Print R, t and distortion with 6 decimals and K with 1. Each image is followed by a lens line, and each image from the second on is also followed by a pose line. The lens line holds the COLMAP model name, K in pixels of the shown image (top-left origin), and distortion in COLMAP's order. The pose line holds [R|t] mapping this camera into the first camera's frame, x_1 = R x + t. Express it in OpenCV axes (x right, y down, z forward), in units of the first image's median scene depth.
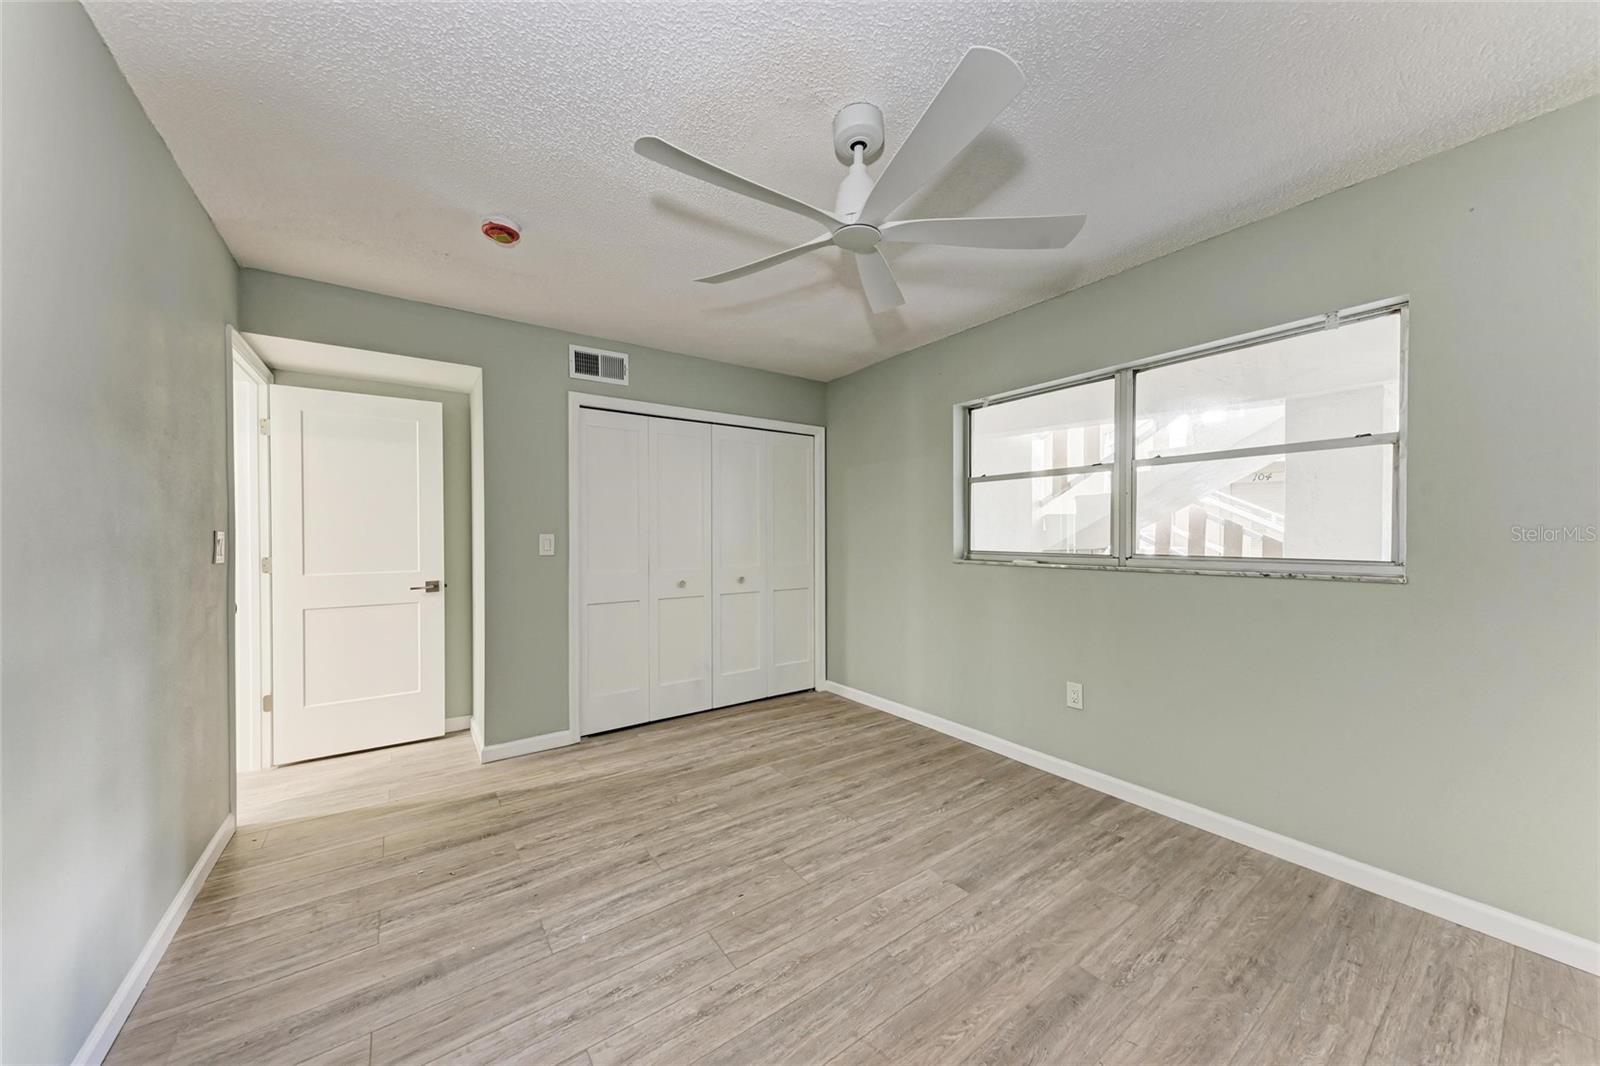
lens RADIAL K [[552.0, 0, 810.2], [0, 552.0, 528.3], [0, 0, 1]] dist [0.009908, -0.002056]
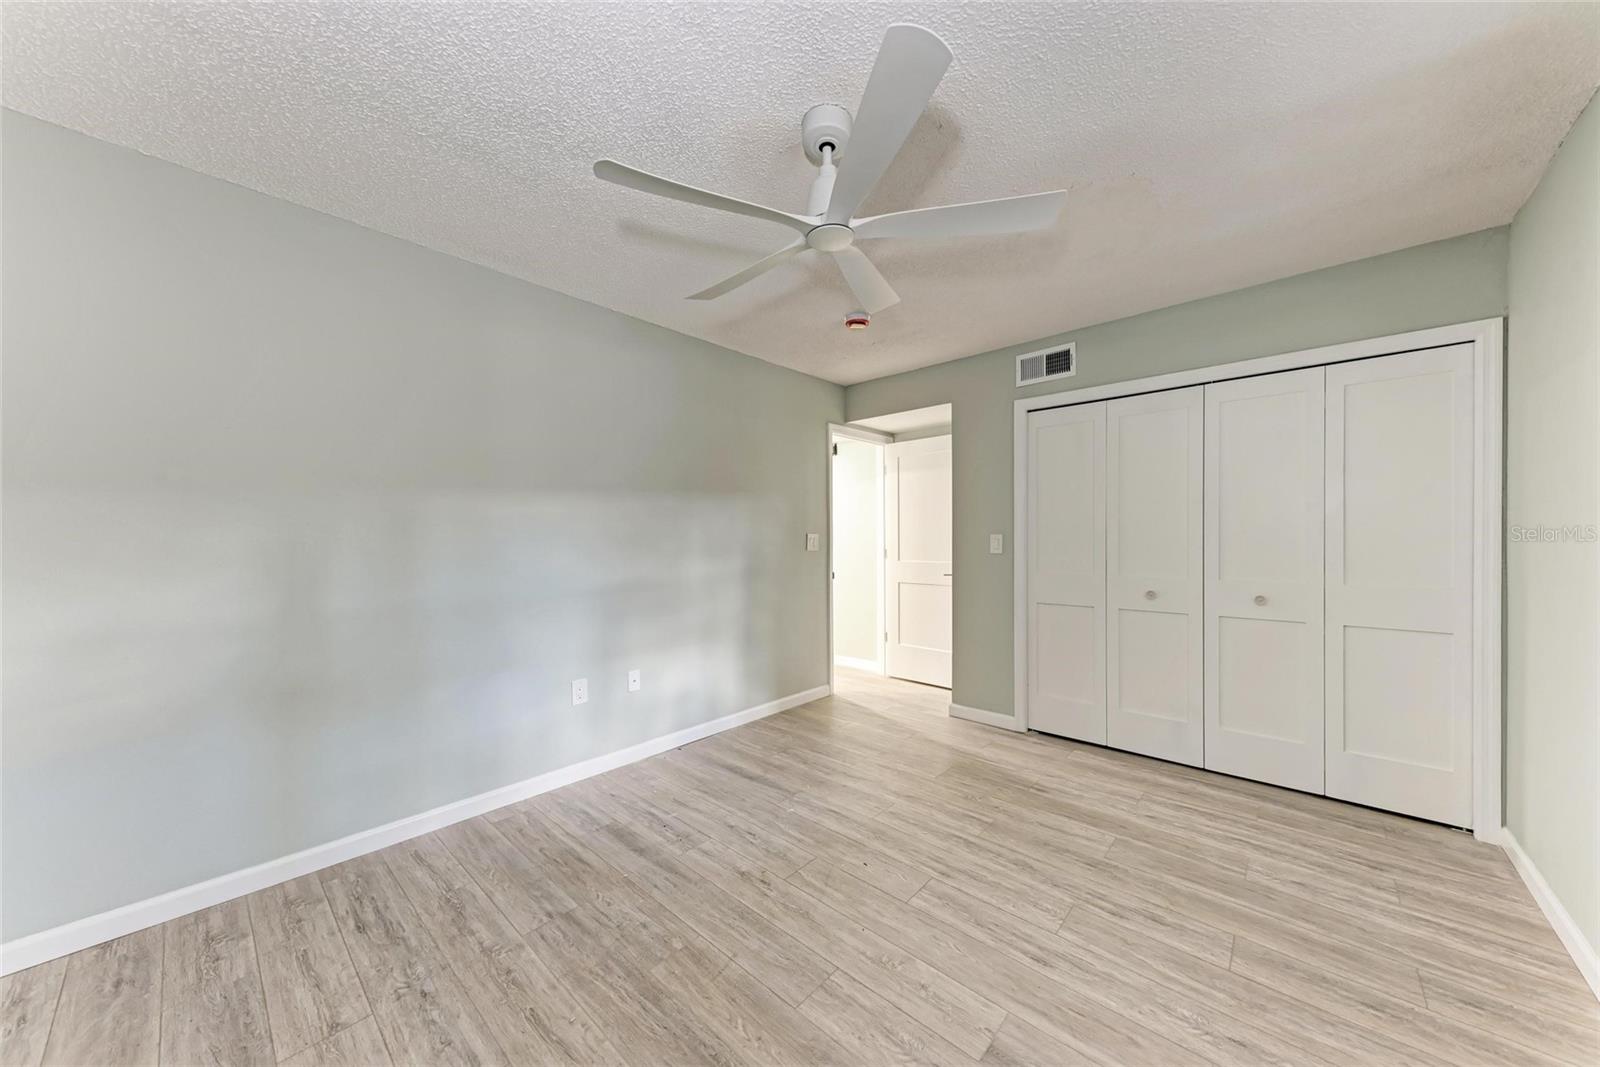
lens RADIAL K [[552.0, 0, 793.8], [0, 552.0, 526.9], [0, 0, 1]] dist [0.009908, -0.002056]
pose [[0.189624, -0.016638, -0.981716, 0.577824], [0.015880, 0.999778, -0.013876, 0.004830], [0.981728, -0.012958, 0.189846, 0.408235]]
